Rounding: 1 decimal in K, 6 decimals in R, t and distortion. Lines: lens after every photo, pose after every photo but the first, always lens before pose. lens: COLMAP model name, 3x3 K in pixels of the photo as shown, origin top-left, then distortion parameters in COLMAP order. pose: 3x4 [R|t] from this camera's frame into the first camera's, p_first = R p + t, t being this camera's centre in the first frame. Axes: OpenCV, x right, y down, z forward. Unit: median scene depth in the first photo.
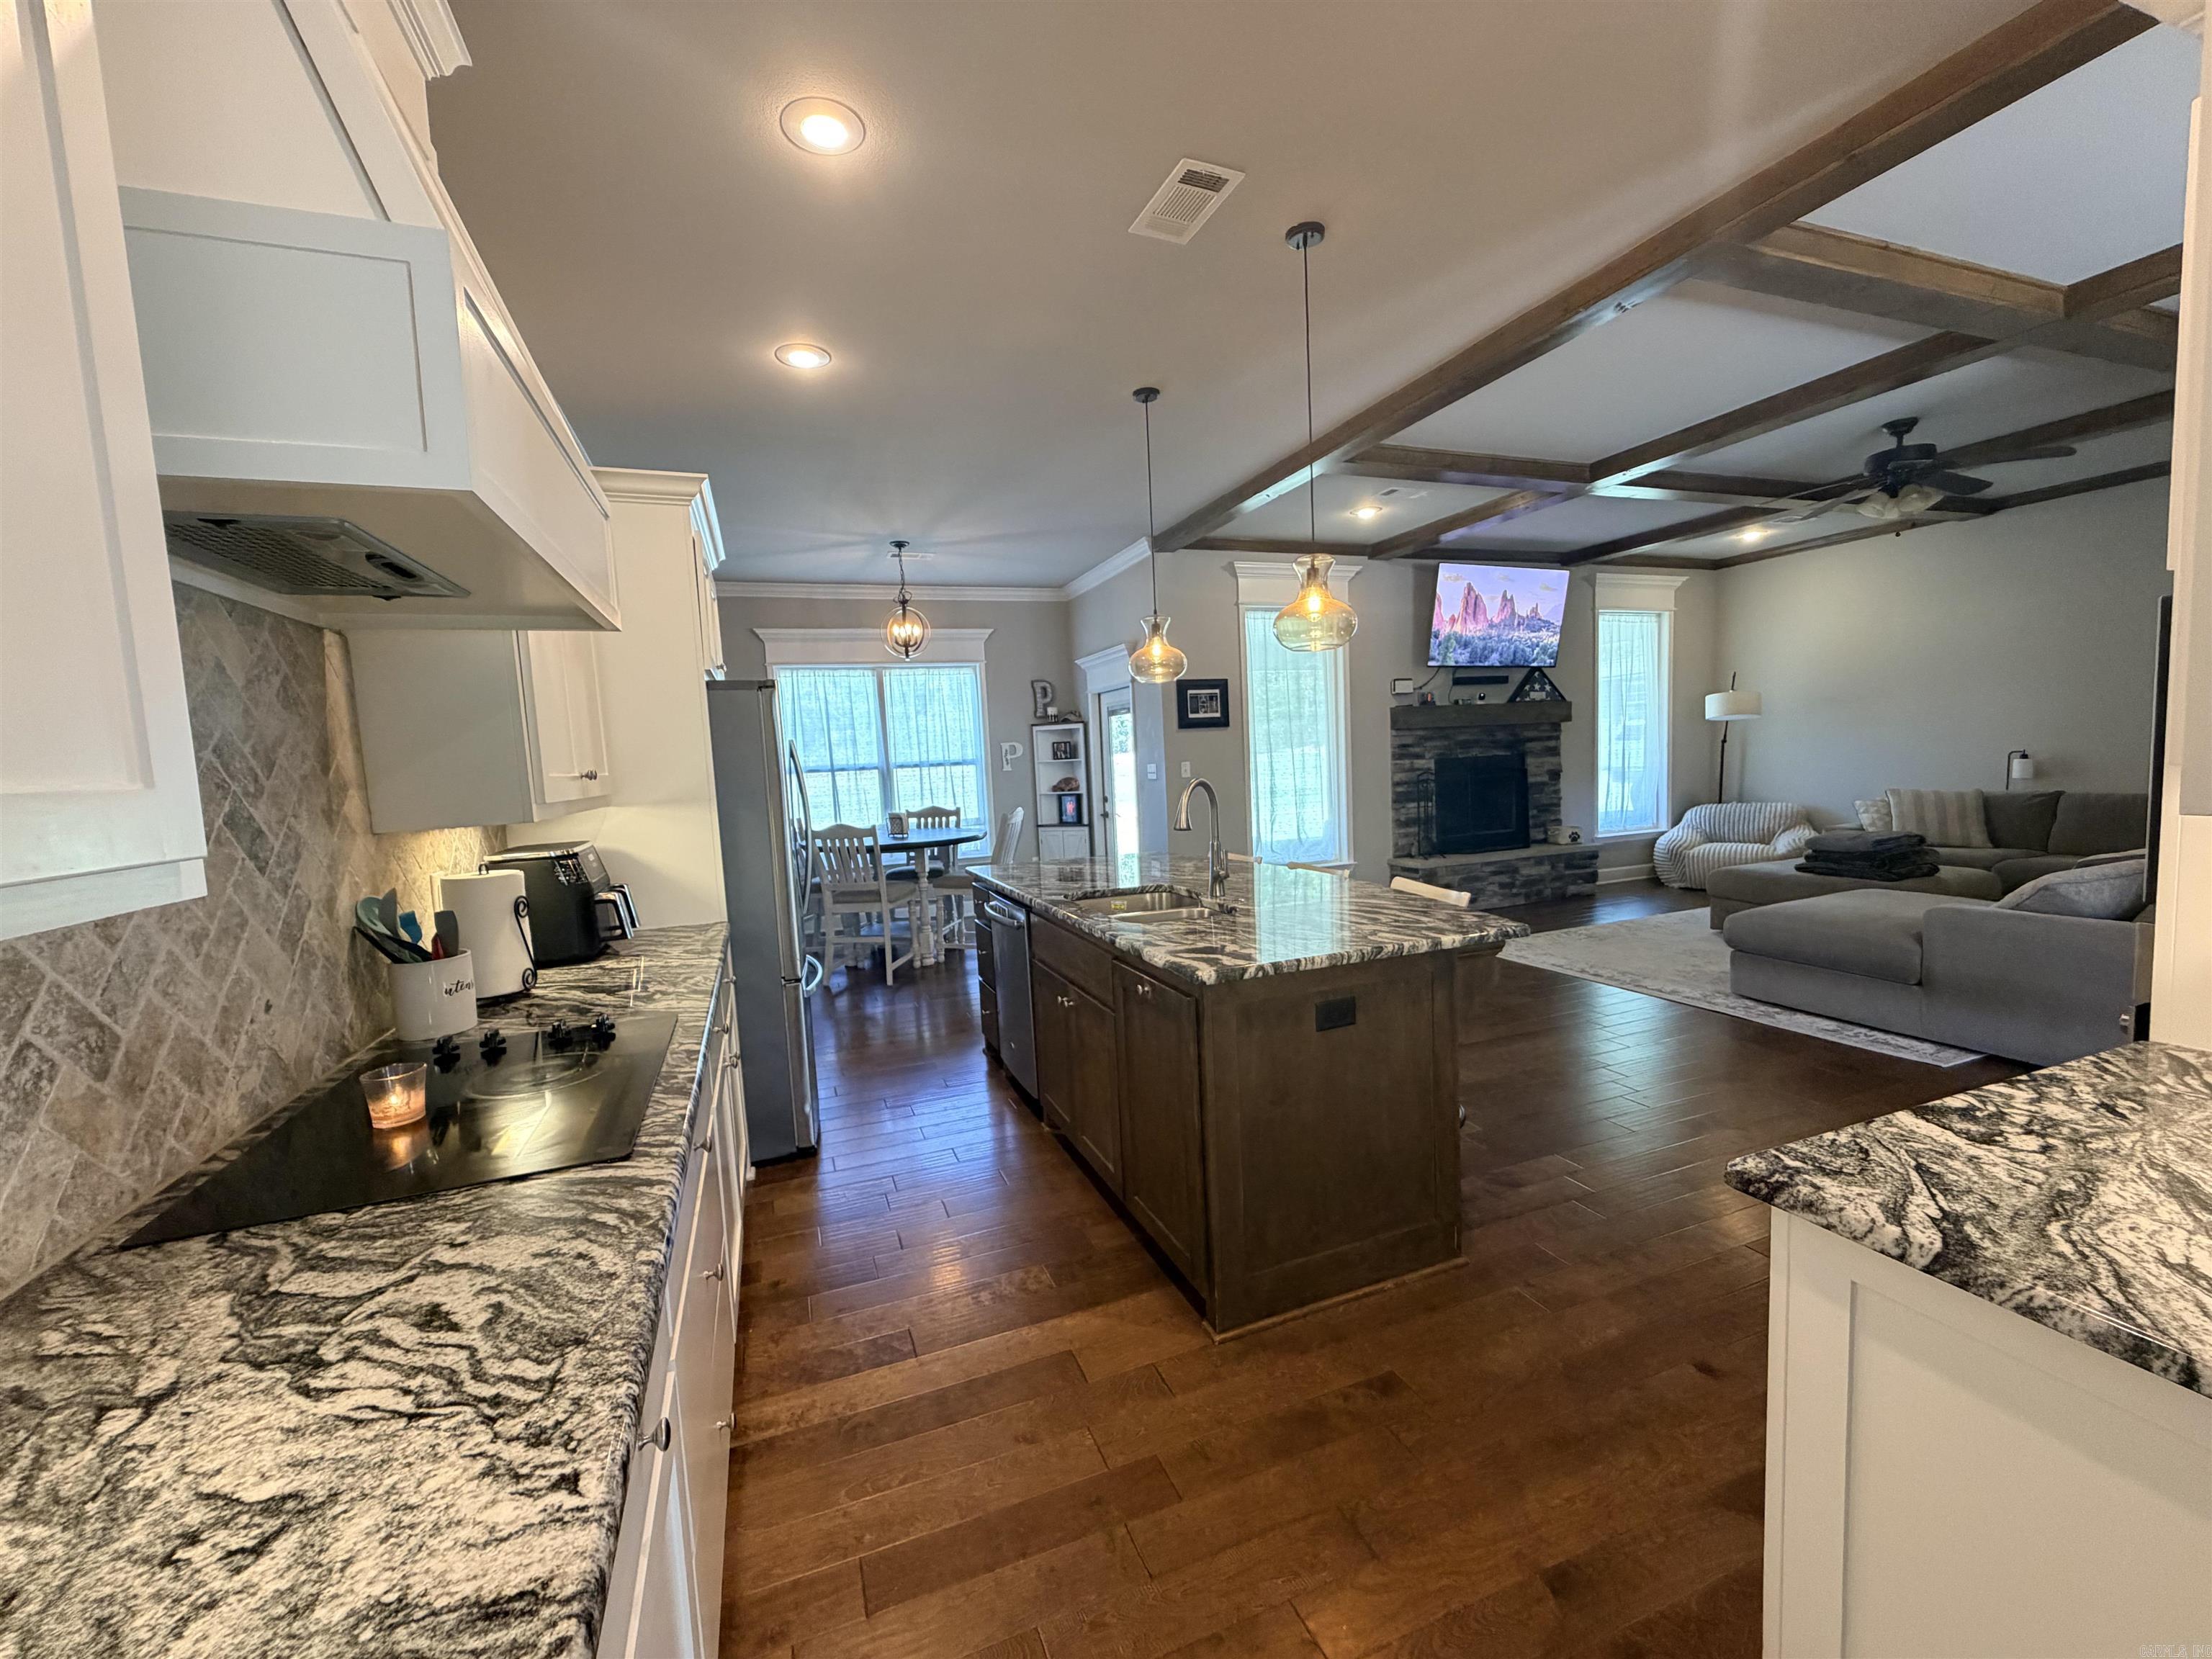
lens RADIAL K [[884.3, 0, 1104.9], [0, 884.3, 832.0], [0, 0, 1]] dist [-0.000409, -0.000084]
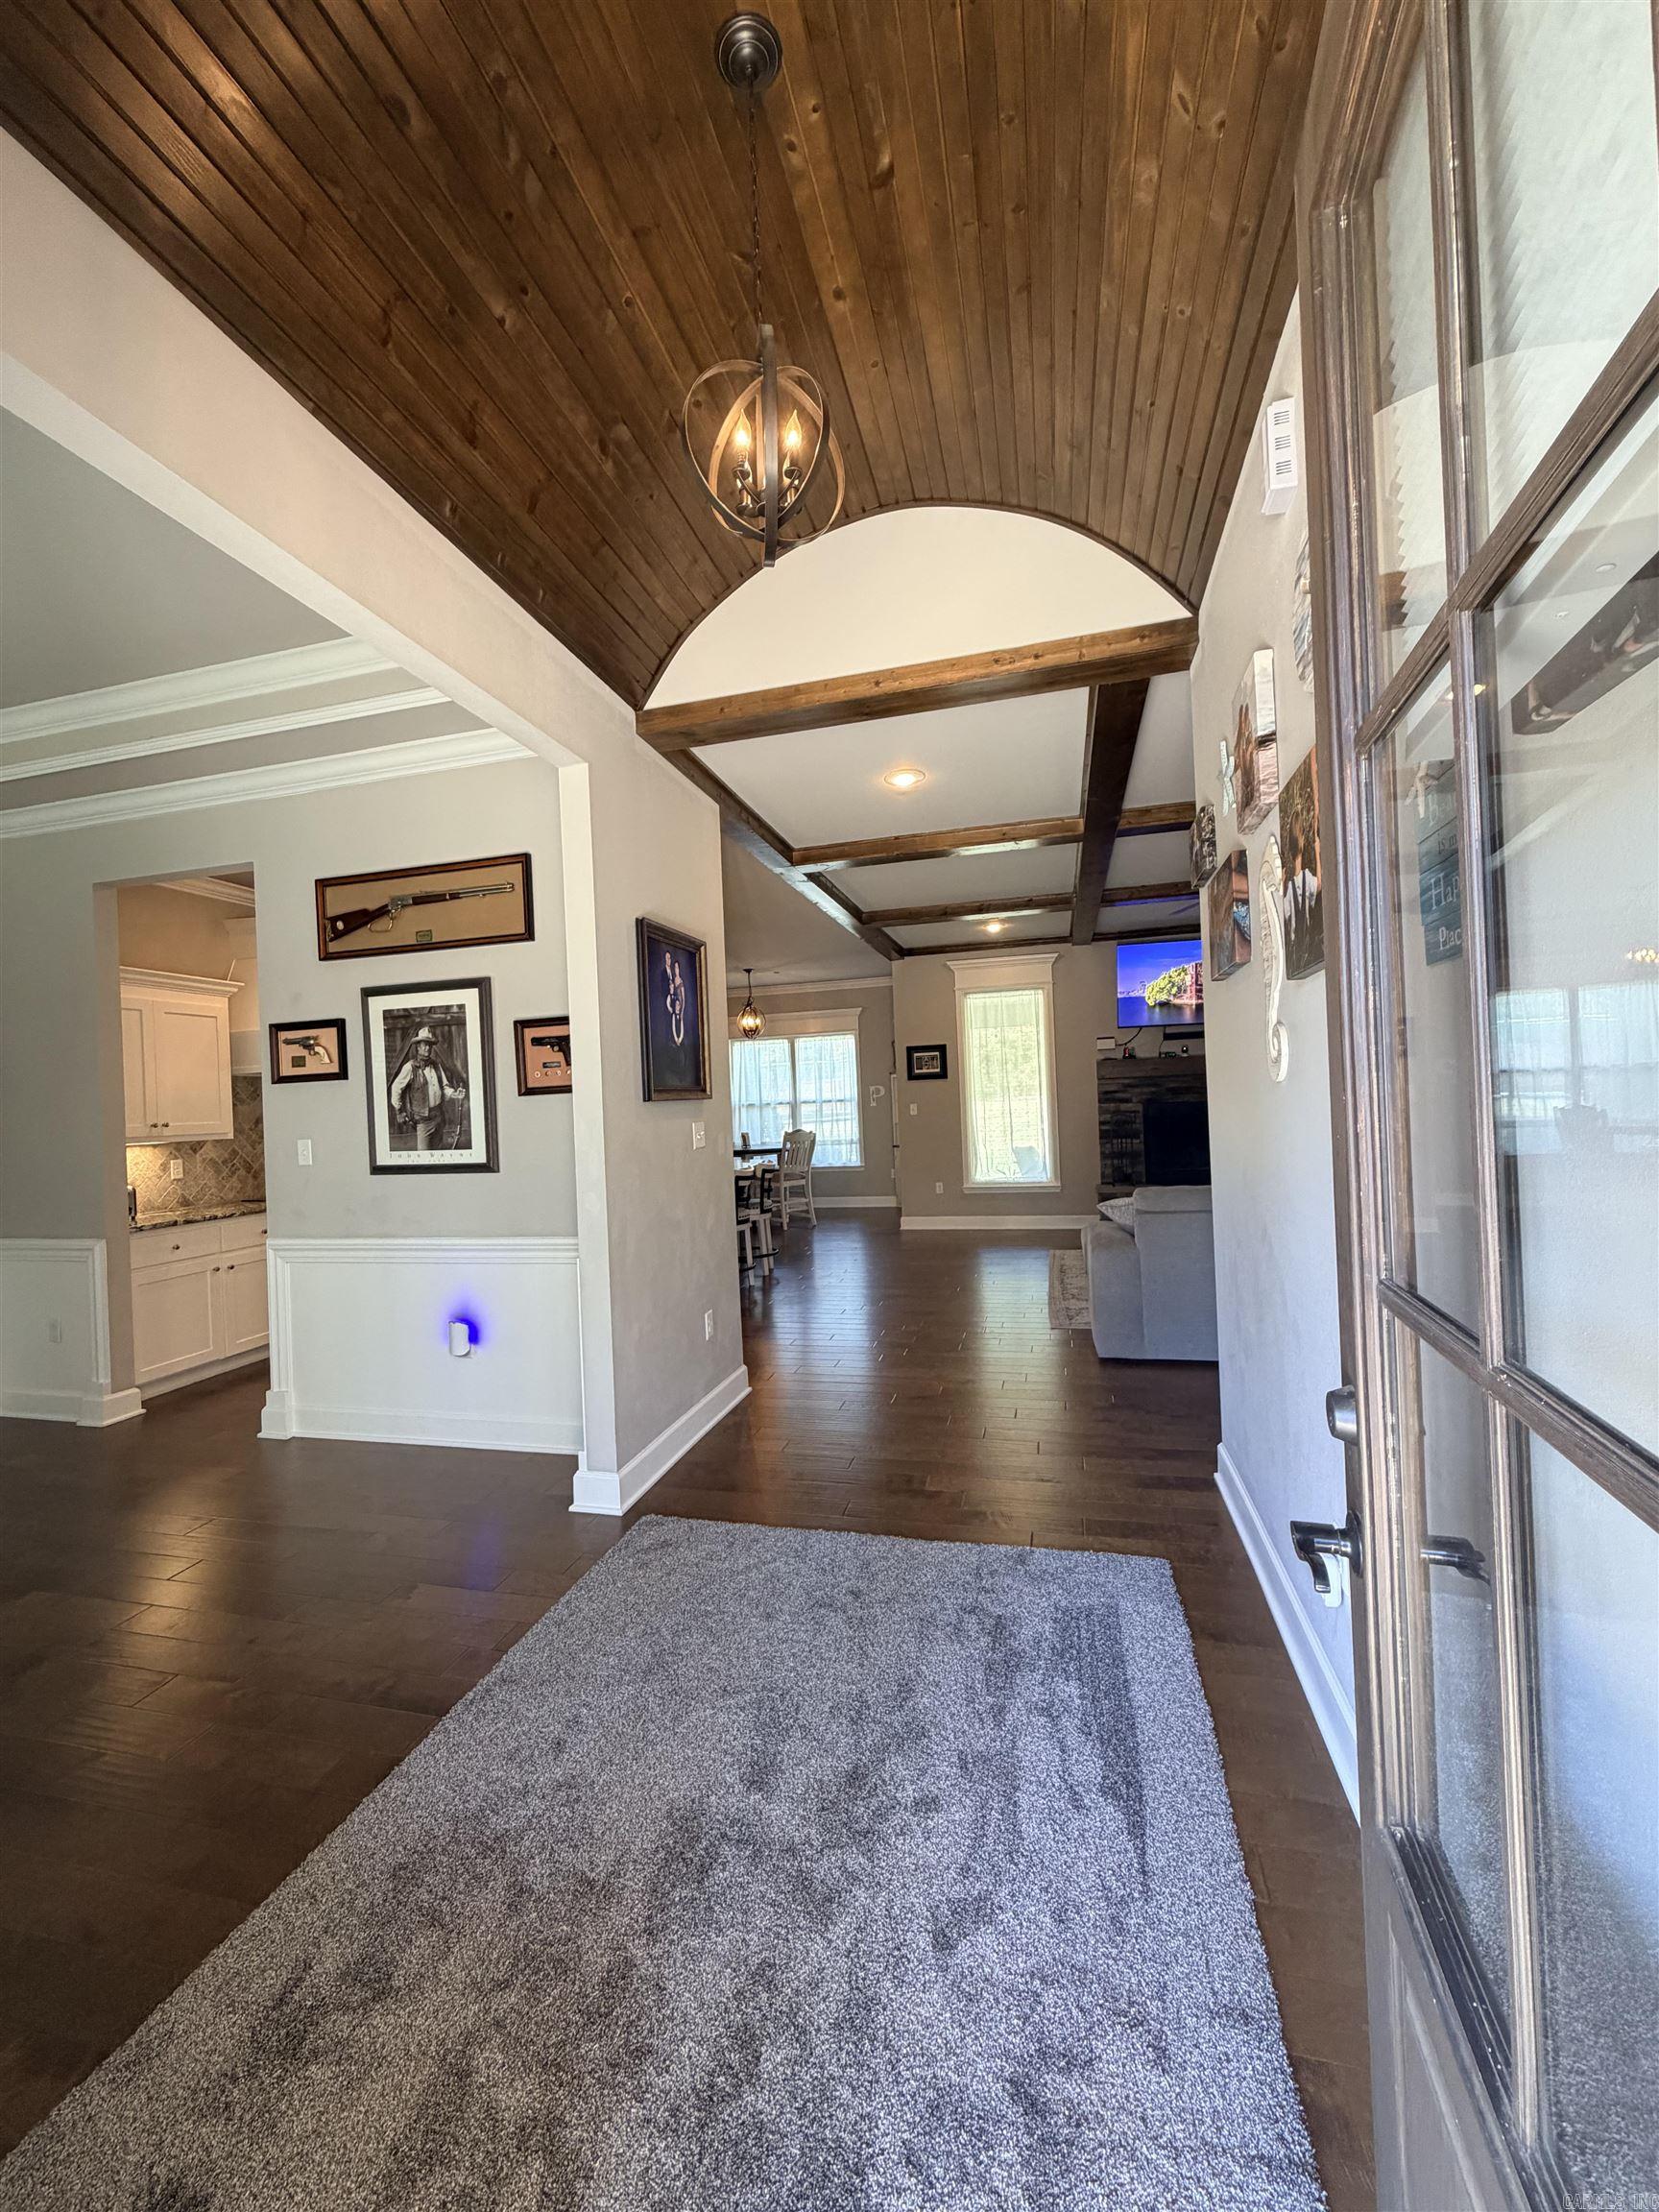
lens RADIAL K [[884.3, 0, 829.6], [0, 884.3, 1105.1], [0, 0, 1]] dist [-0.000409, -0.000084]
pose [[0.814393, 0.014575, -0.580131, 0.728519], [-0.046389, 0.998120, -0.040045, -0.013433], [0.578457, 0.059524, 0.813538, -0.202972]]
